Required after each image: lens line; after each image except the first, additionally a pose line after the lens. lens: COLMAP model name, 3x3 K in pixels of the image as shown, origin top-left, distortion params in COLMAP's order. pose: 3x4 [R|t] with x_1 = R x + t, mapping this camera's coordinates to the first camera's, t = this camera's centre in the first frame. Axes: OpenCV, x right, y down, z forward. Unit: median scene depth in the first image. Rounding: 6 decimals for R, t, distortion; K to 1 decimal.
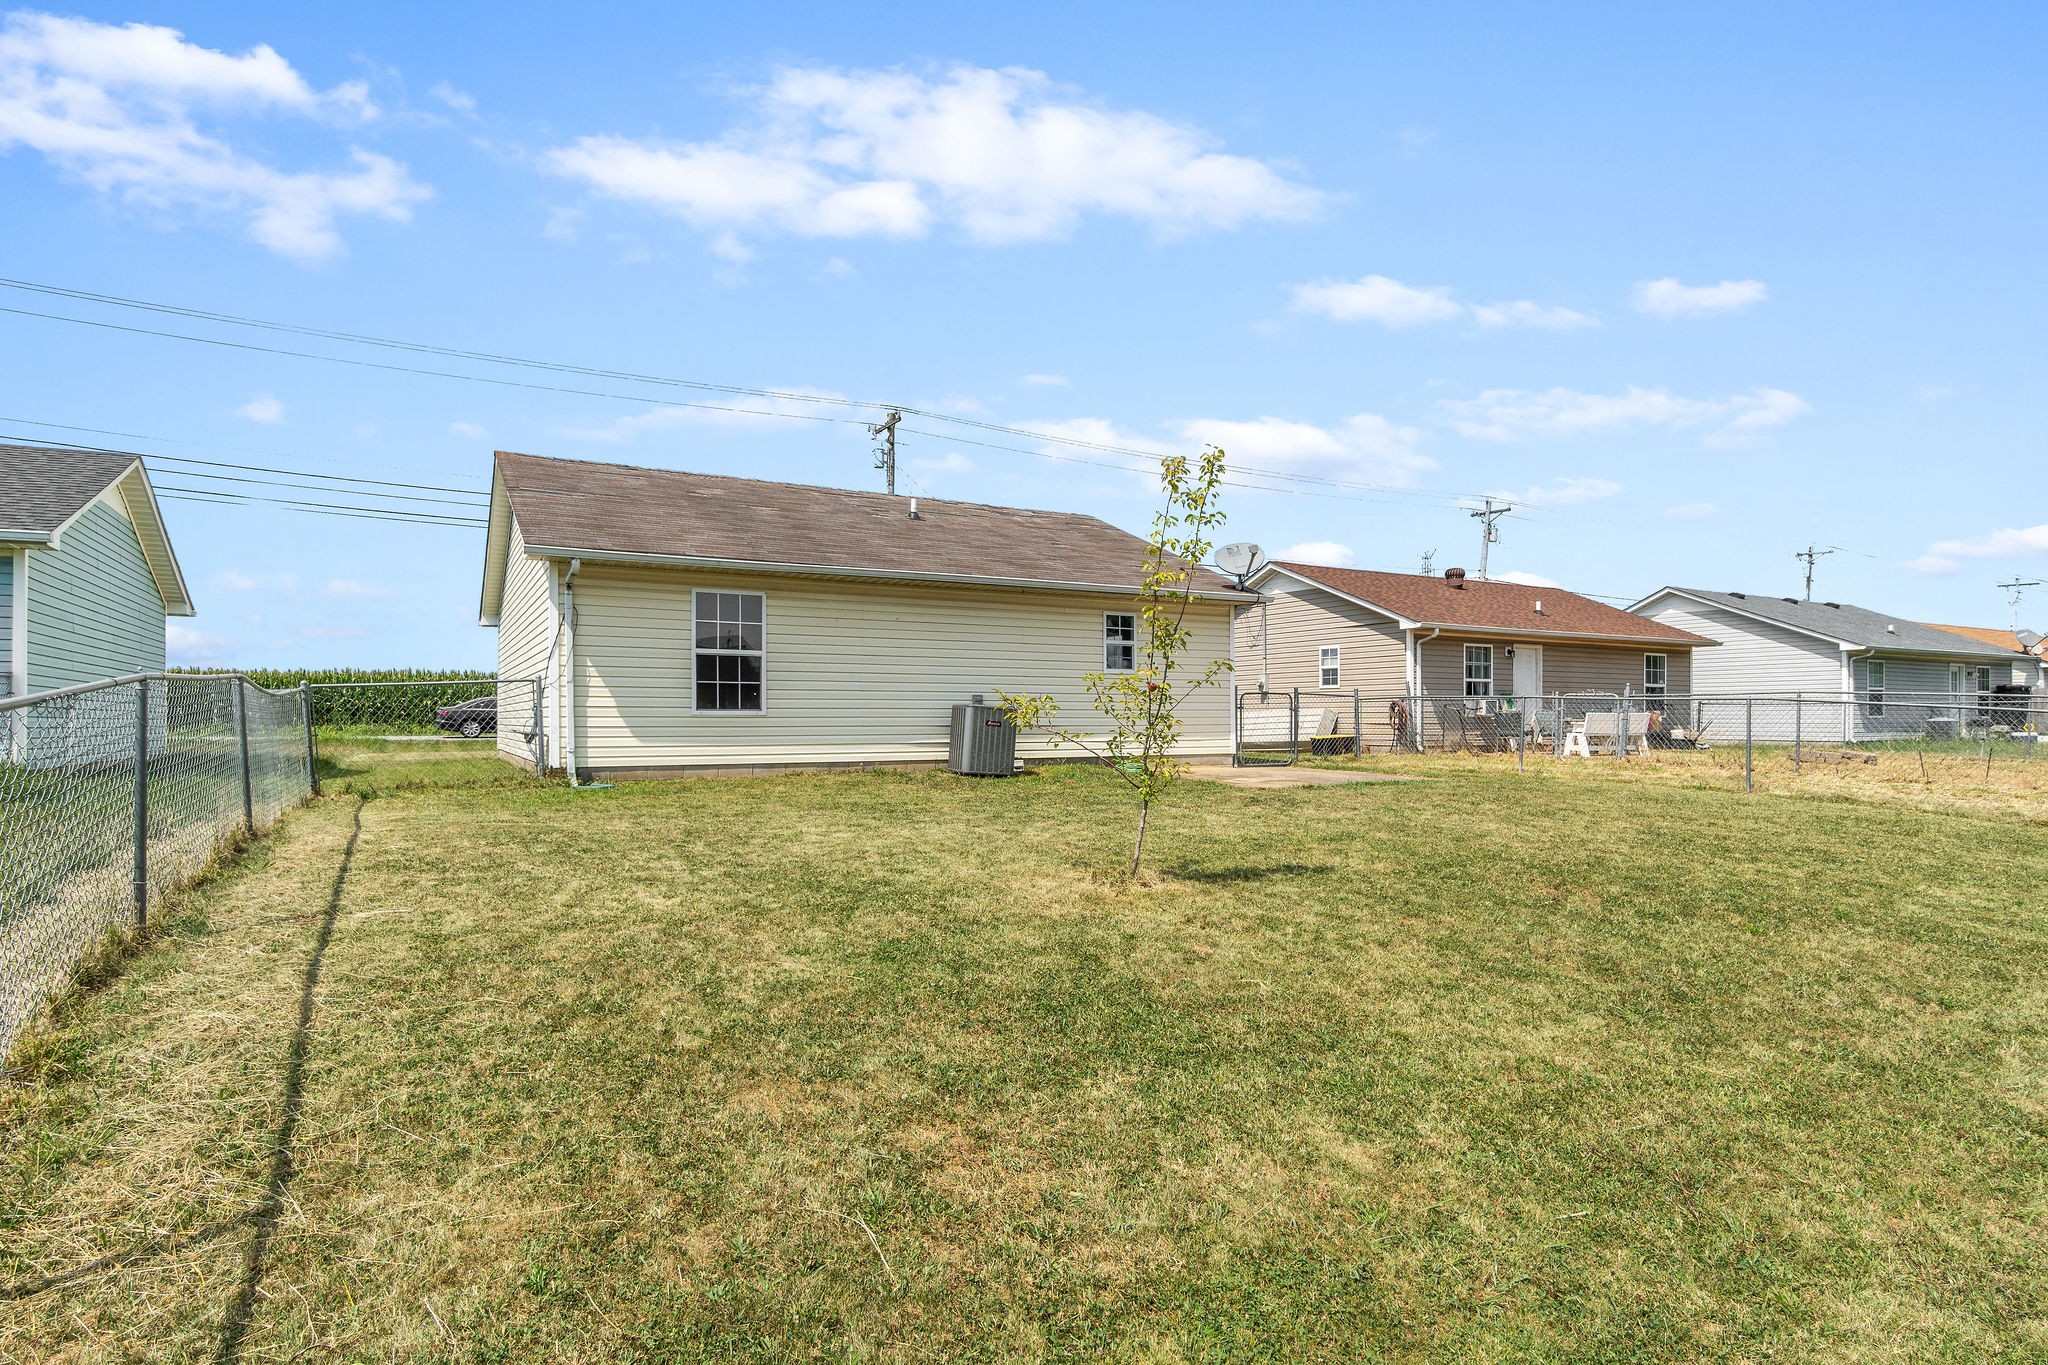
lens RADIAL K [[1072.3, 0, 1013.5], [0, 1072.3, 724.0], [0, 0, 1]] dist [-0.000414, -0.000029]
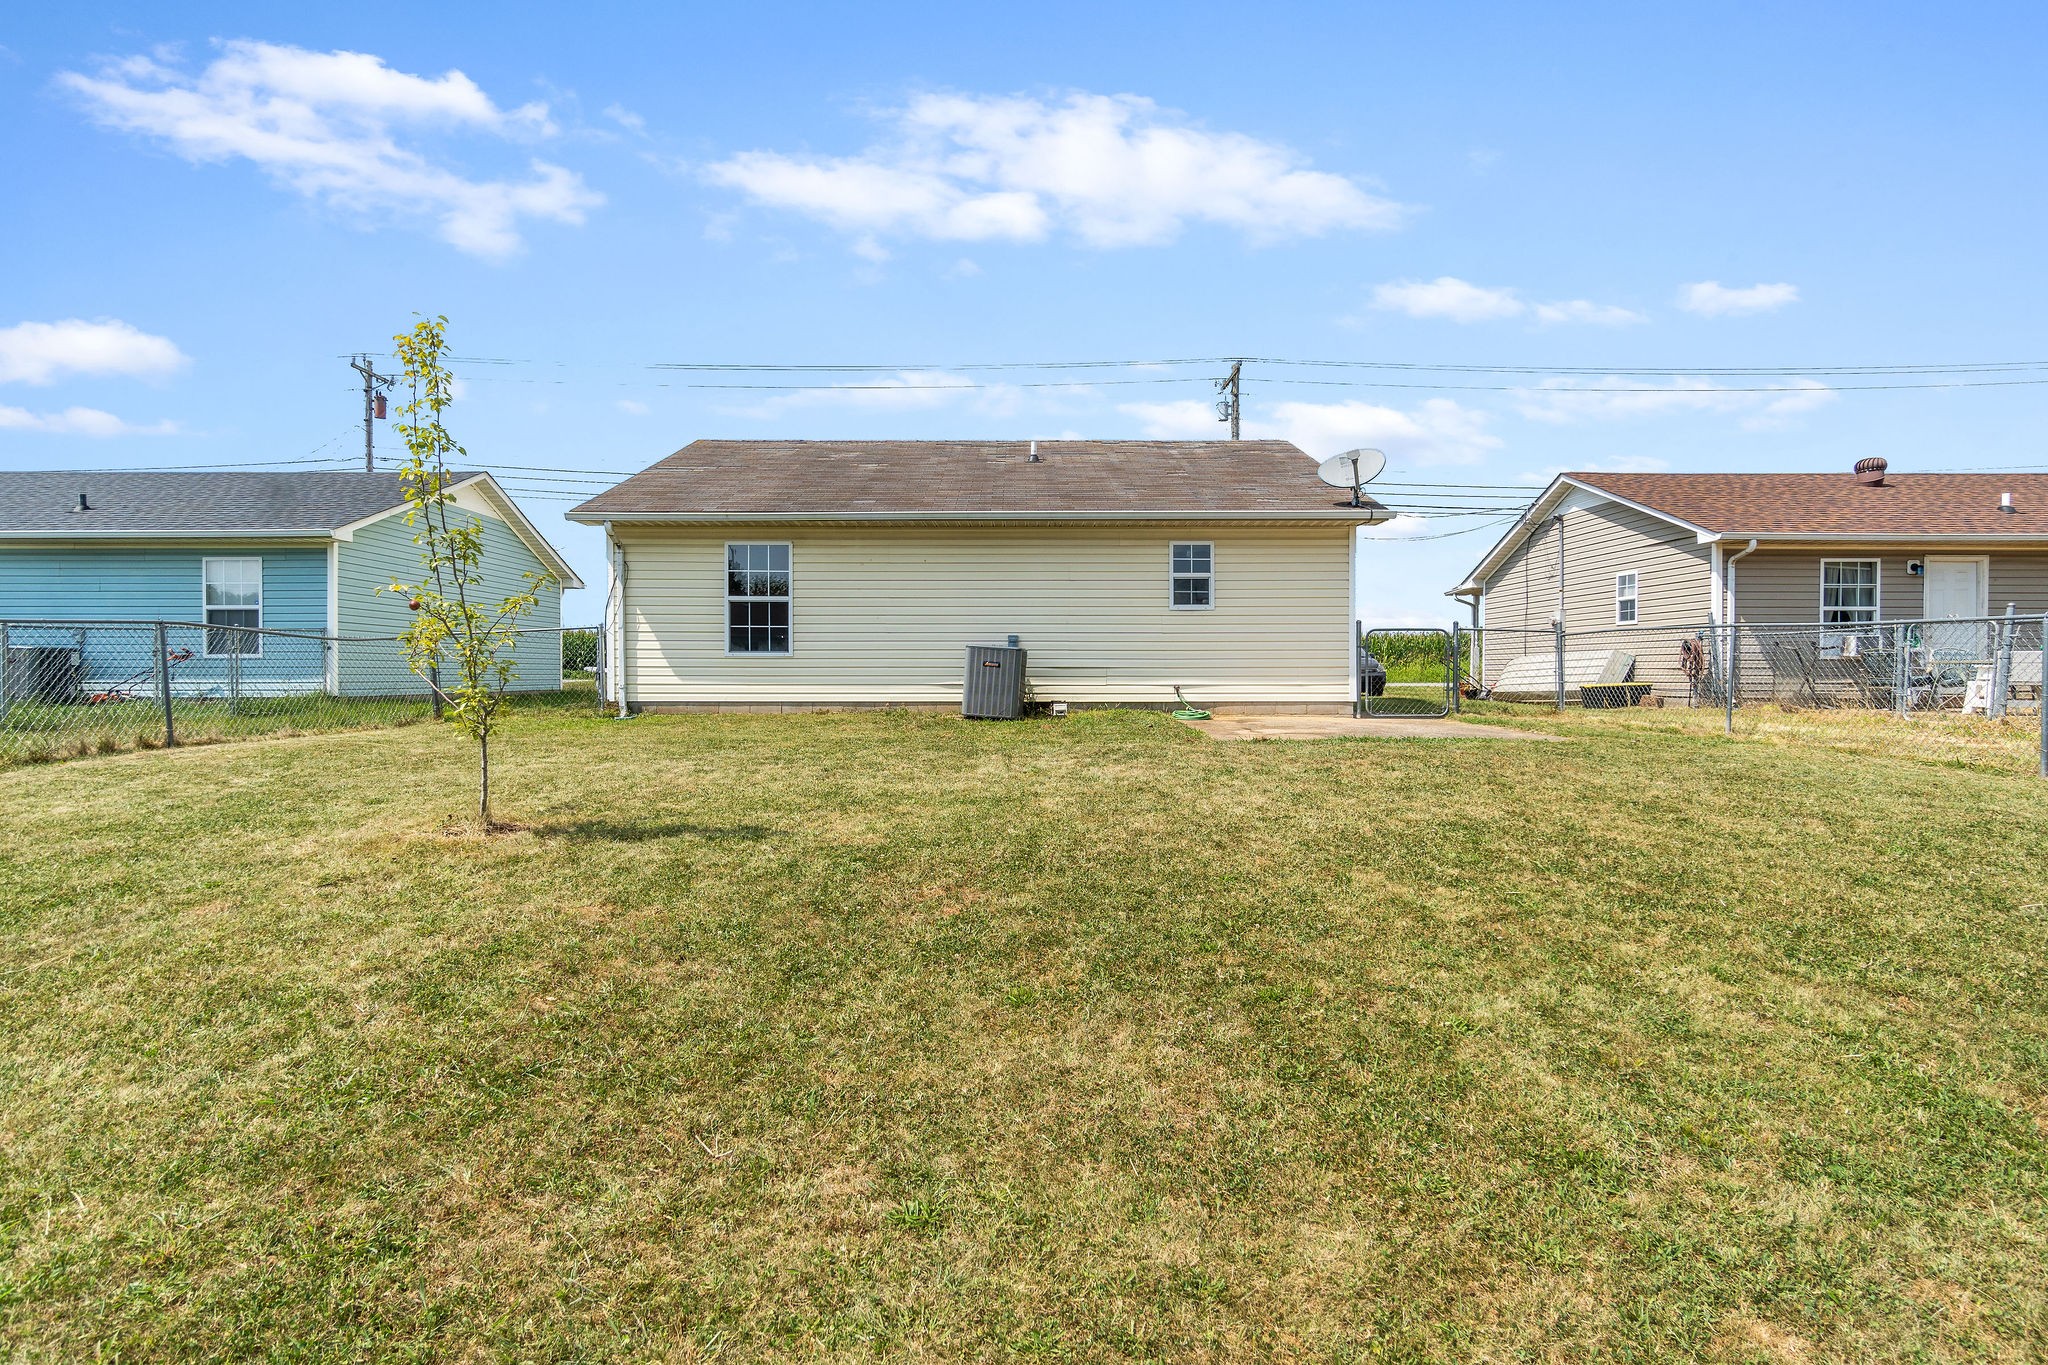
lens RADIAL K [[970.1, 0, 1015.9], [0, 970.1, 684.7], [0, 0, 1]] dist [-0.001886, 0.000095]
pose [[0.875501, 0.008586, -0.483140, 0.361789], [-0.003140, 0.999922, 0.012081, 0.006246], [0.483206, -0.009060, 0.875460, 0.216940]]
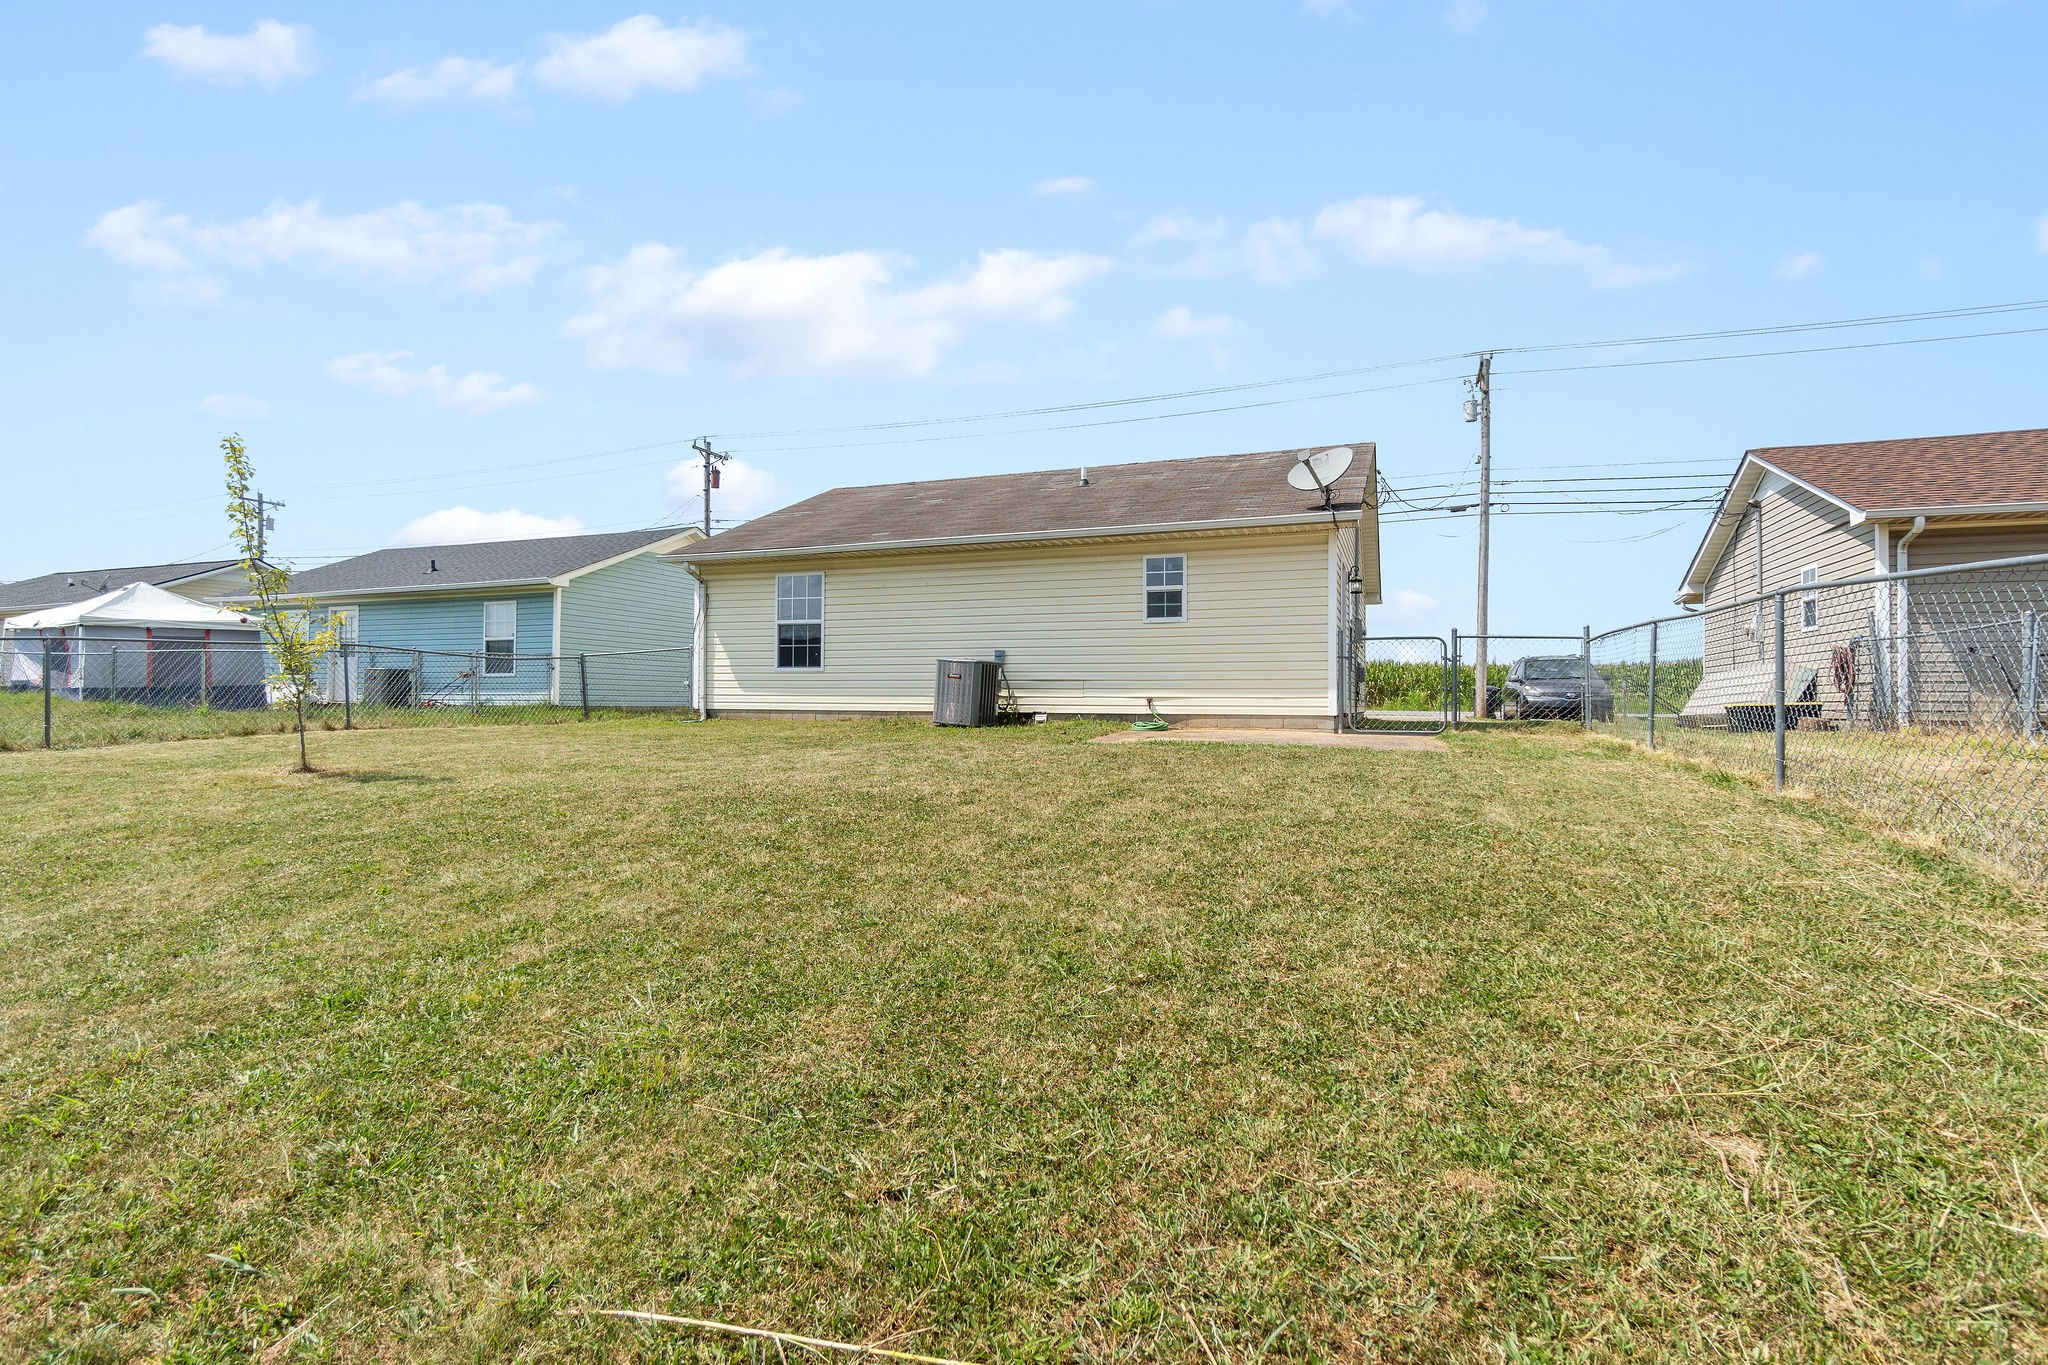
lens RADIAL K [[970.1, 0, 1015.9], [0, 970.1, 684.7], [0, 0, 1]] dist [-0.001886, 0.000095]
pose [[0.639058, -0.007509, -0.769122, 0.643719], [-0.009494, 0.999799, -0.017650, 0.020872], [0.769100, 0.018581, 0.638858, 0.381894]]
